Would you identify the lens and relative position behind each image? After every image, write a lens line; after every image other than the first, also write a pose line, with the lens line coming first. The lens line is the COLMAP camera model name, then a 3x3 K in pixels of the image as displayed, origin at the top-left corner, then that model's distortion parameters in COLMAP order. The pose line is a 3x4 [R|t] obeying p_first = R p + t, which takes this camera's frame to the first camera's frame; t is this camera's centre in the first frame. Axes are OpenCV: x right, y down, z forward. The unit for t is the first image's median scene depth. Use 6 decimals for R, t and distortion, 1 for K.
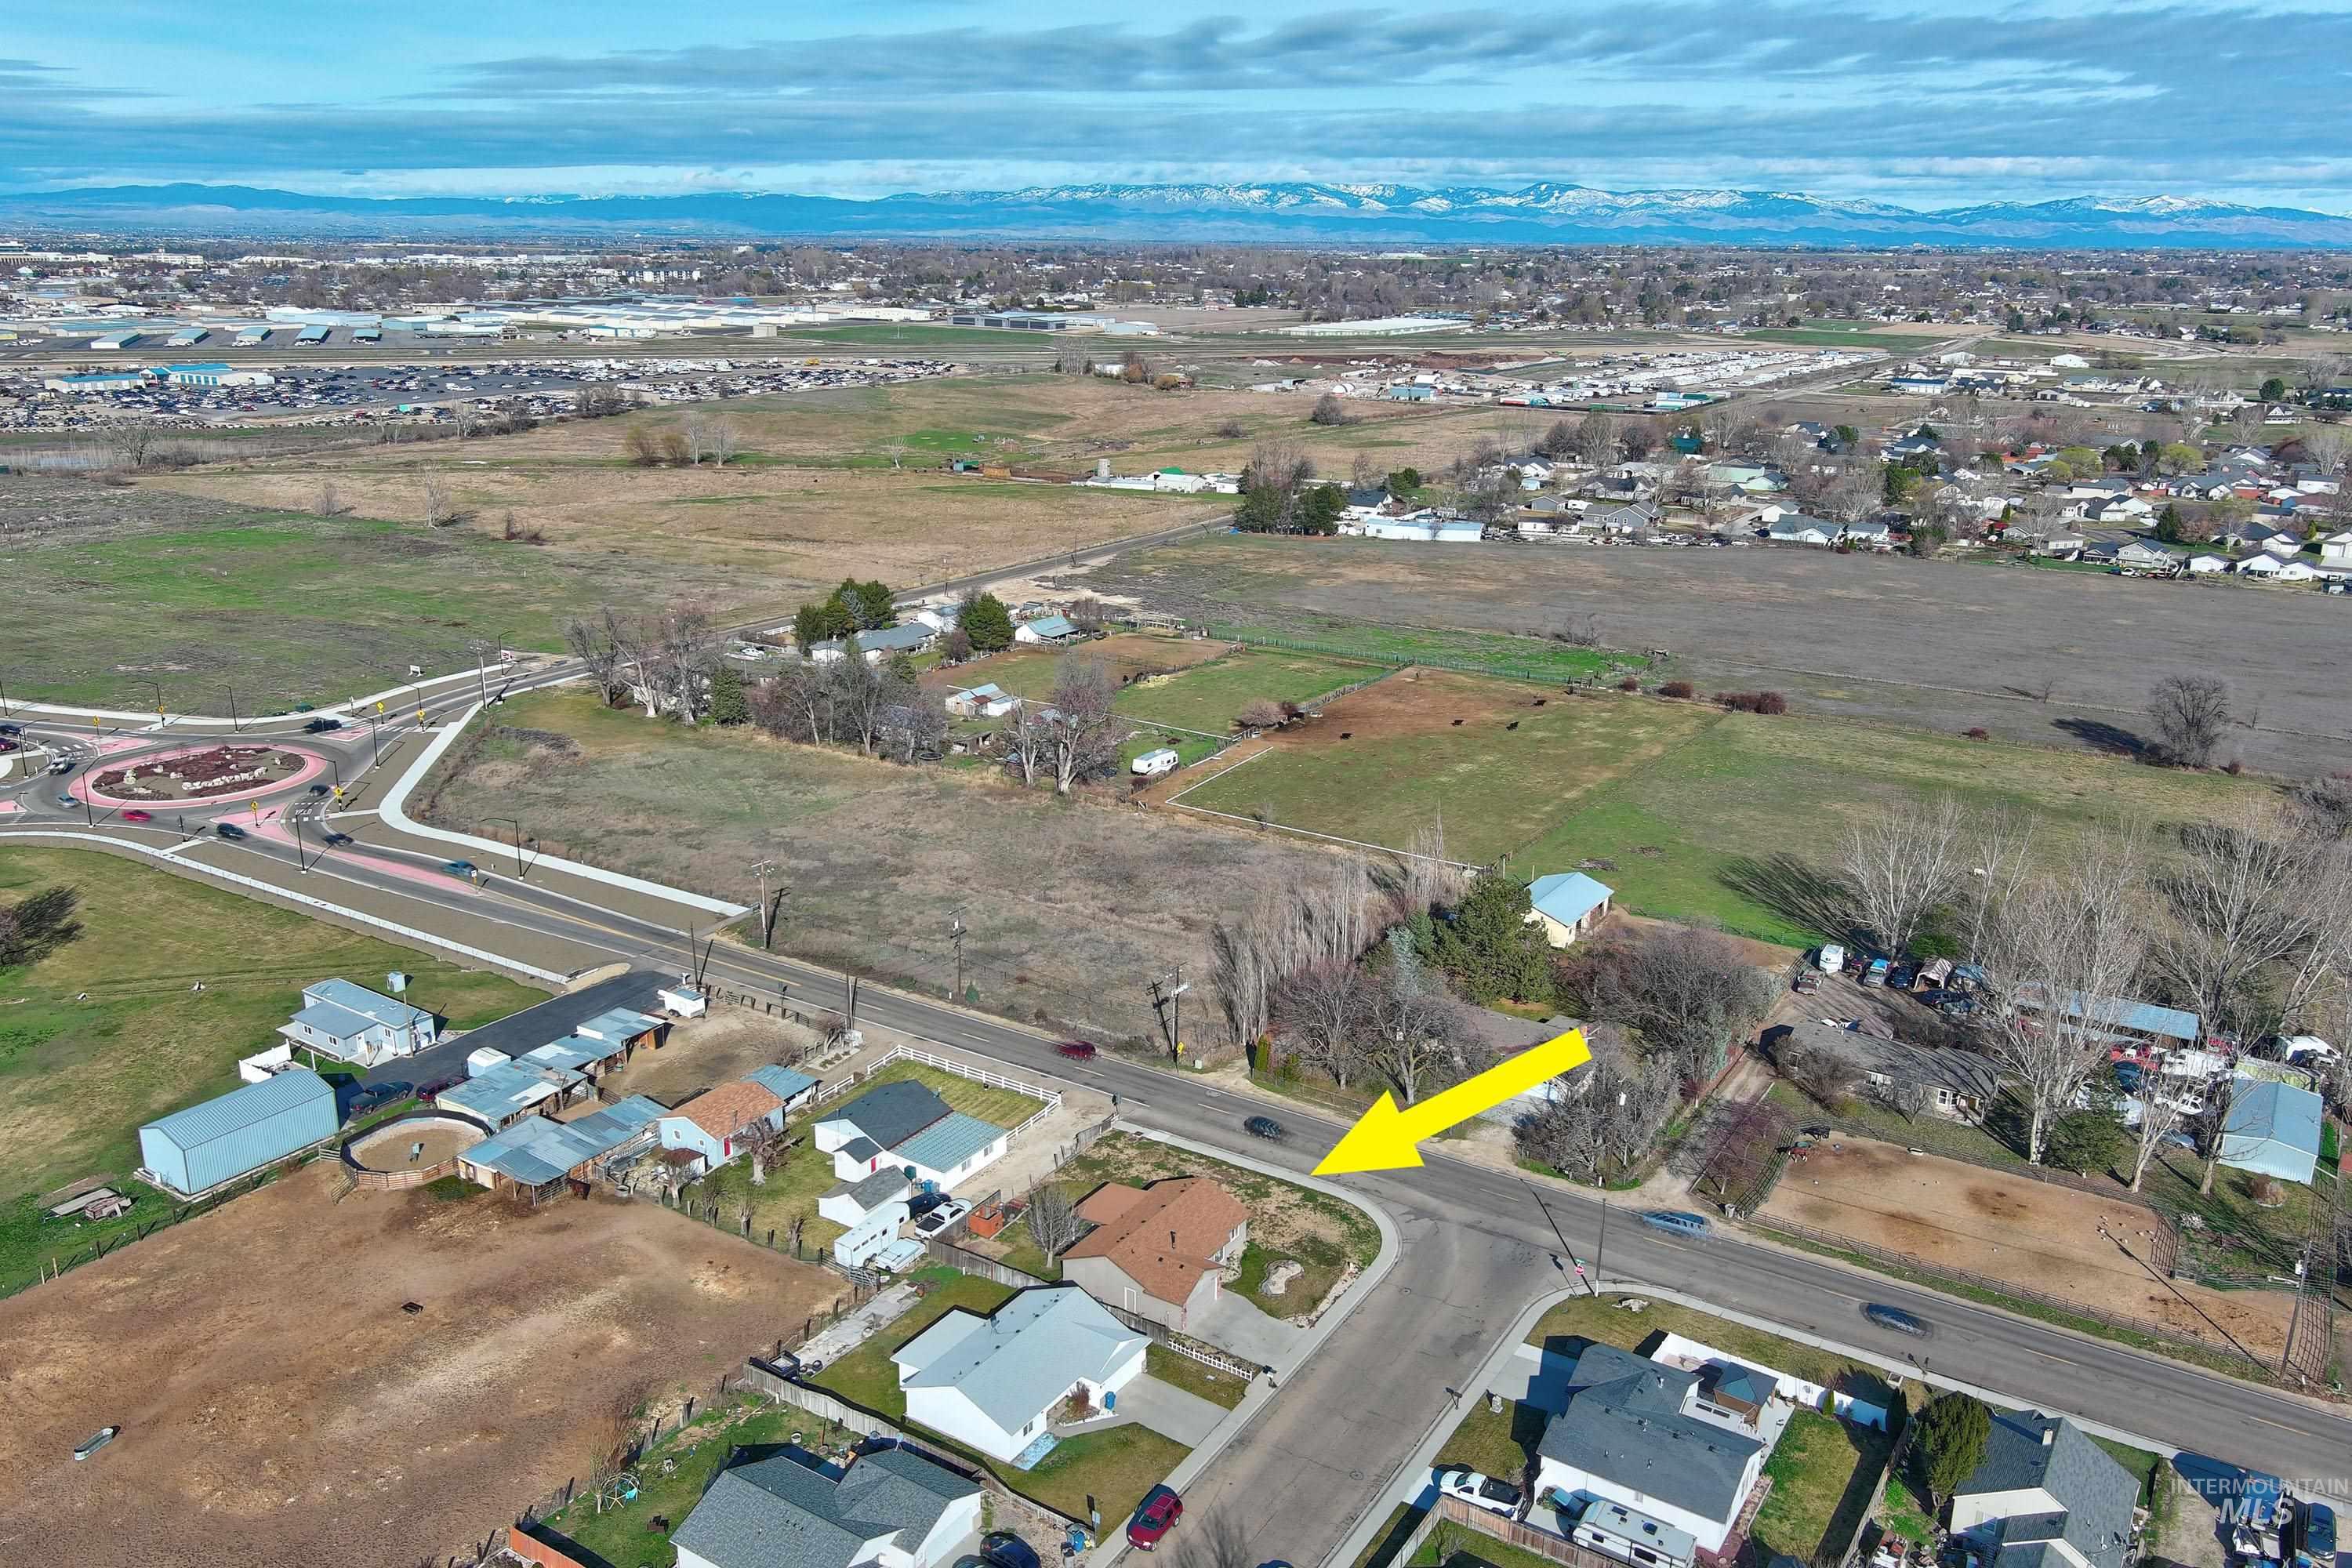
lens RADIAL K [[1846.4, 0, 1176.0], [0, 1846.4, 784.0], [0, 0, 1]] dist [0.043357, -0.066650]
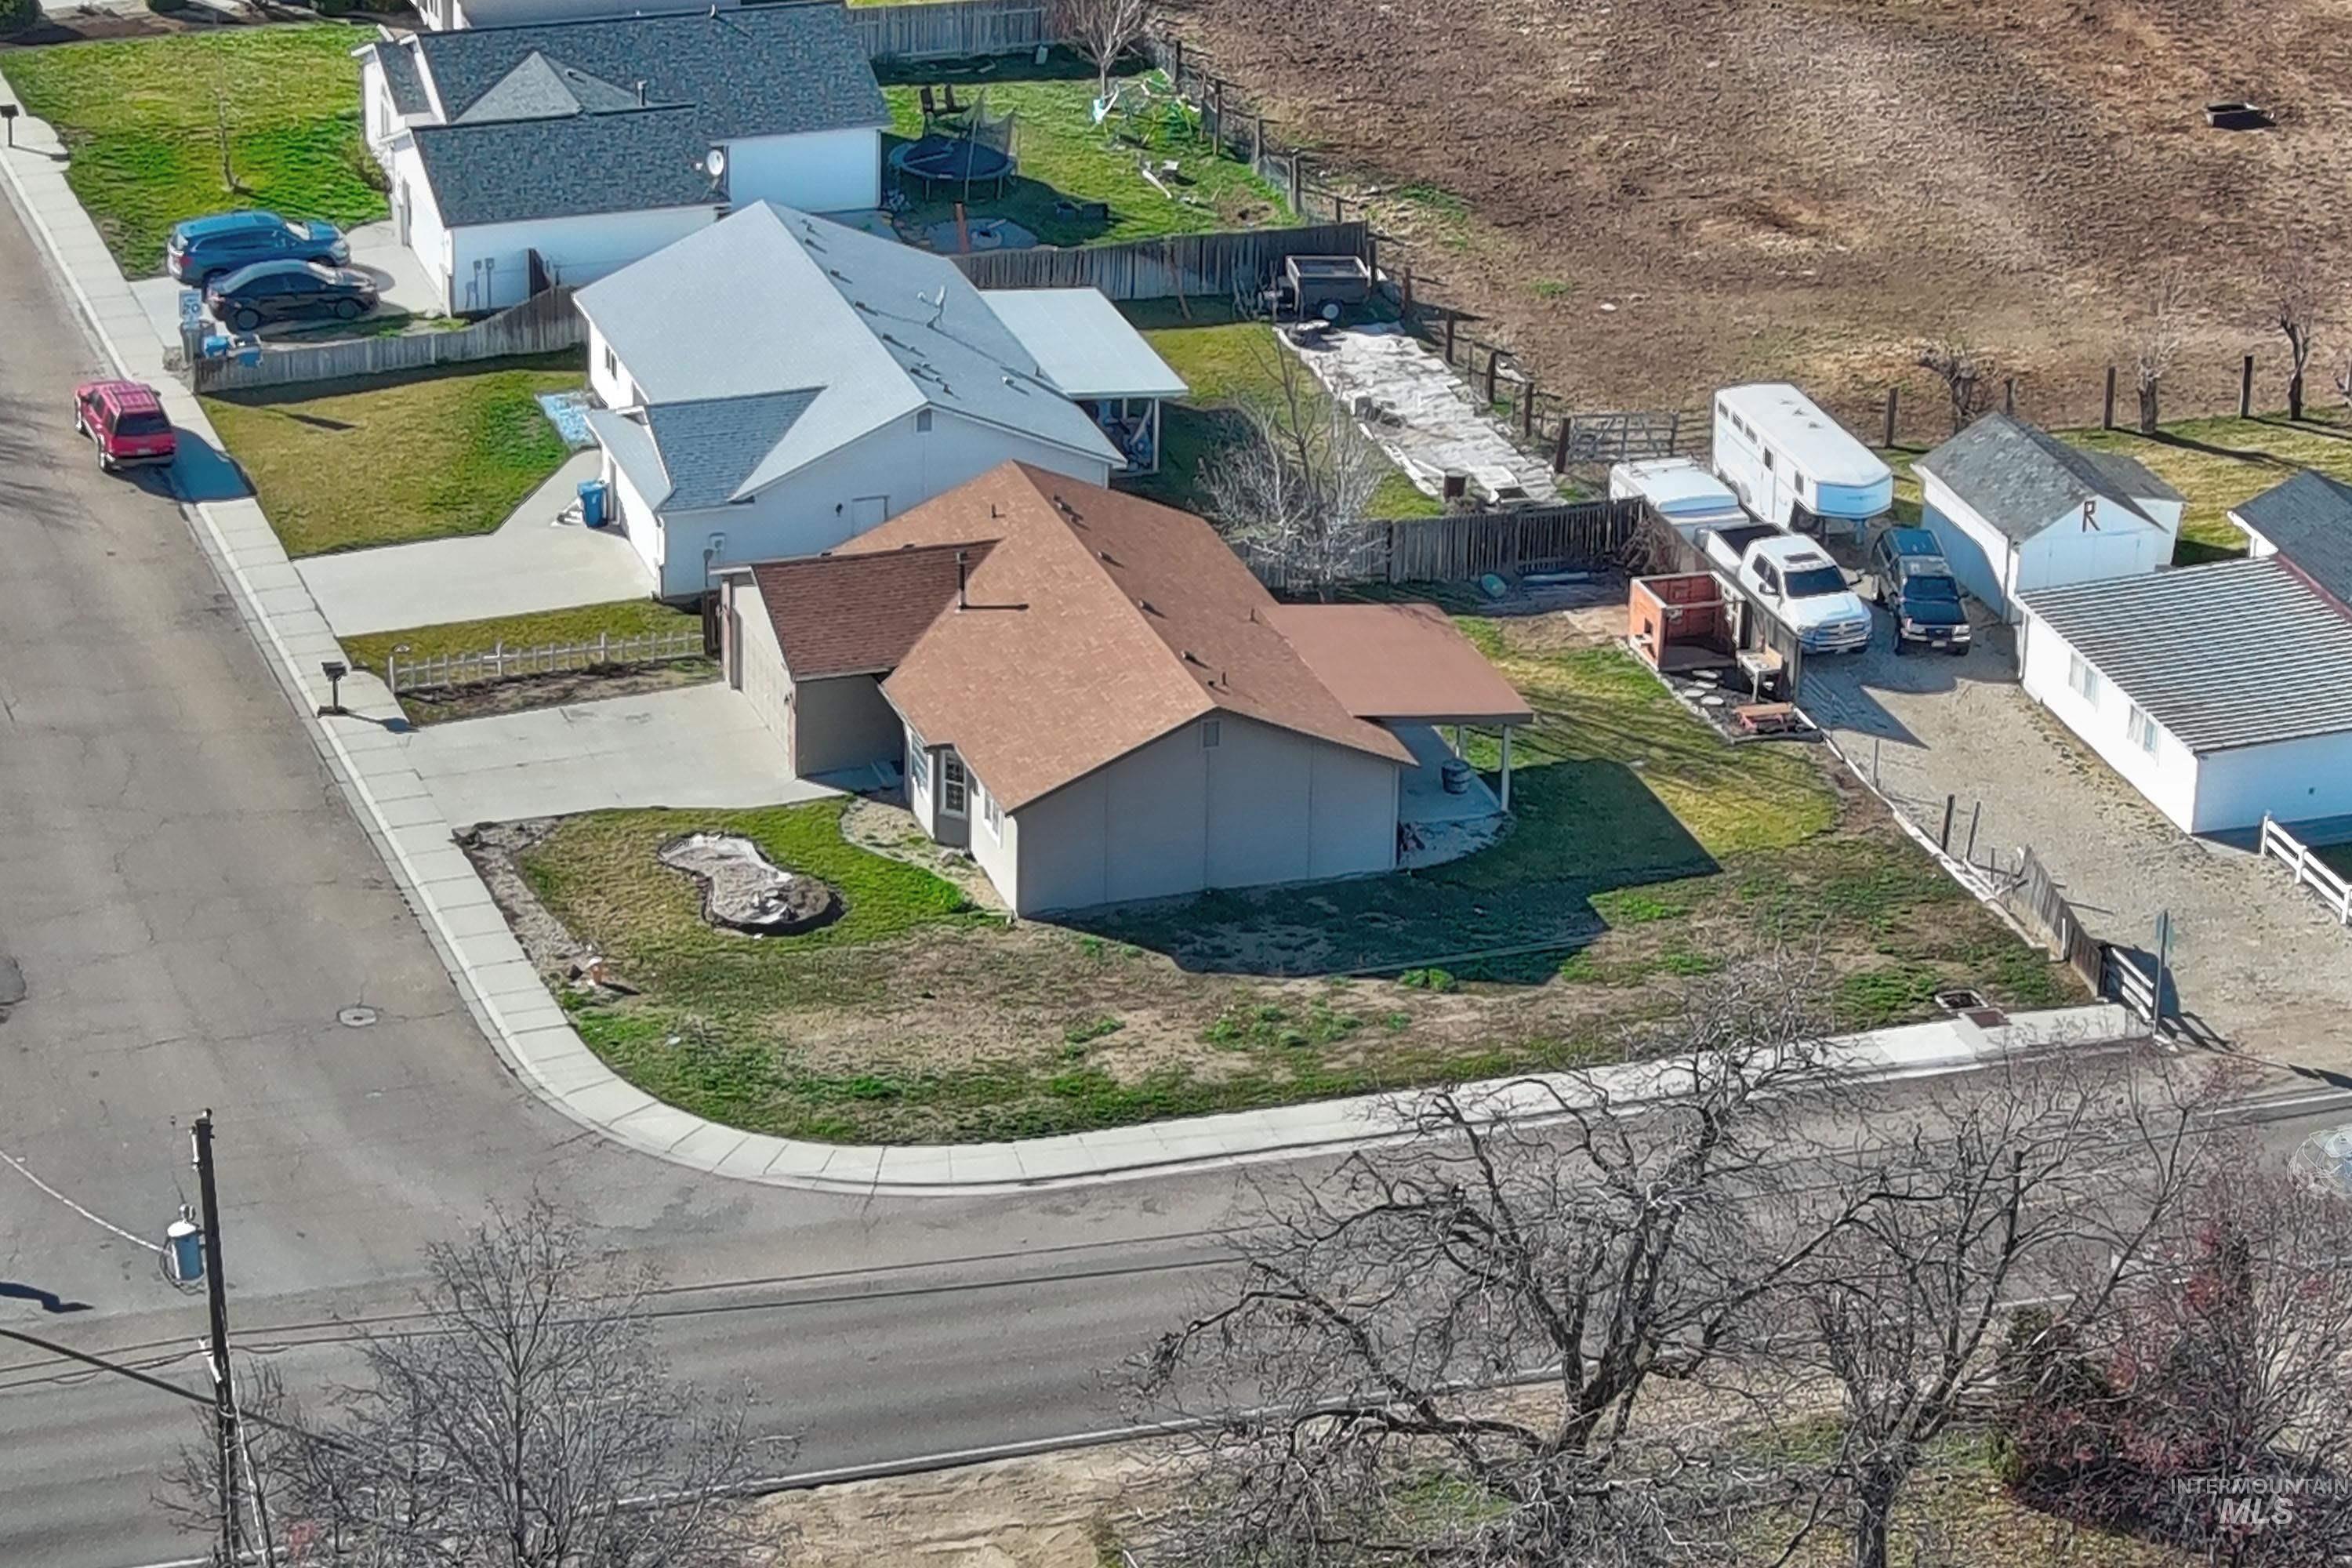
lens RADIAL K [[7150.8, 0, 1200.9], [0, 7150.8, 787.3], [0, 0, 1]] dist [0.065837, 0.465409]
pose [[-0.629533, 0.298704, -0.717262, 0.683207], [-0.245158, 0.799625, 0.548176, -0.298435], [0.737283, 0.520938, -0.430160, 1.347483]]
